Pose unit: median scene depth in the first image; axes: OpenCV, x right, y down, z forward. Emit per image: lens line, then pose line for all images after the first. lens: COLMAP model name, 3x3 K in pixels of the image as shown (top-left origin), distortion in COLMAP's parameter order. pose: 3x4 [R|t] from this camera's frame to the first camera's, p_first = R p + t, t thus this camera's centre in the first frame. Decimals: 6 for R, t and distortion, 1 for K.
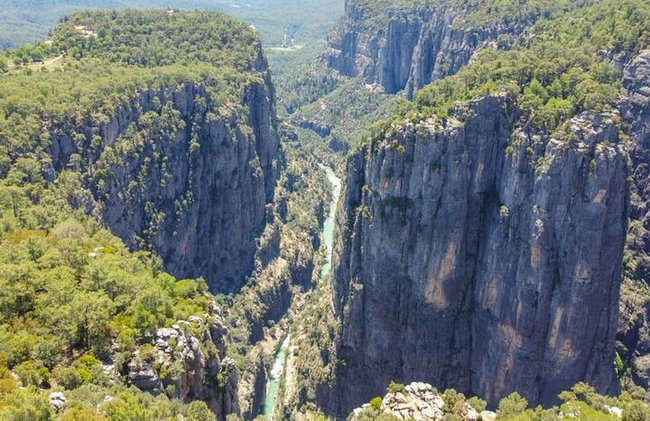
lens RADIAL K [[583.3, 0, 322.9], [0, 583.3, 215.1], [0, 0, 1]] dist [0.013373, -0.033434]
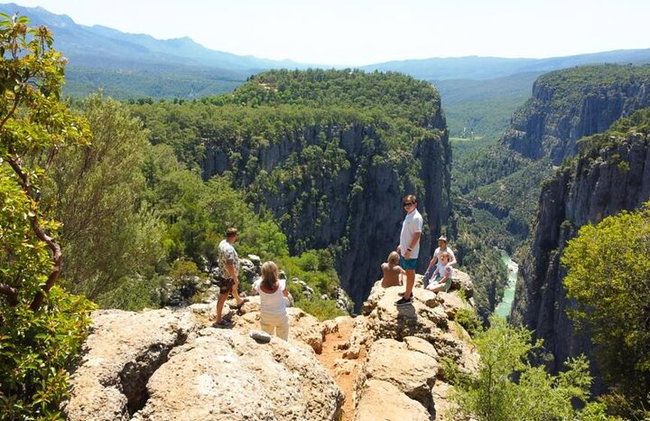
lens RADIAL K [[583.3, 0, 322.9], [0, 583.3, 215.2], [0, 0, 1]] dist [0.013373, -0.033434]
pose [[0.955920, 0.068907, -0.285427, -0.008945], [-0.115065, 0.982236, -0.148234, 0.062257], [0.270142, 0.174543, 0.946867, 0.132927]]
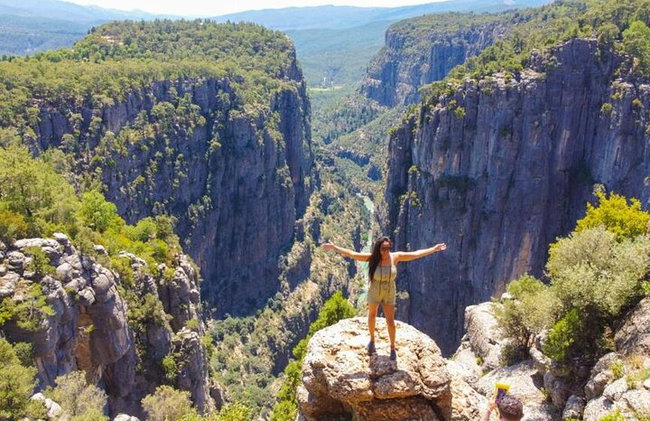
lens RADIAL K [[583.3, 0, 322.9], [0, 583.3, 215.1], [0, 0, 1]] dist [0.013373, -0.033434]
pose [[0.997796, 0.011192, -0.065408, 0.002065], [-0.016722, 0.996272, -0.084629, 0.058316], [0.064217, 0.085537, 0.994263, 0.140693]]
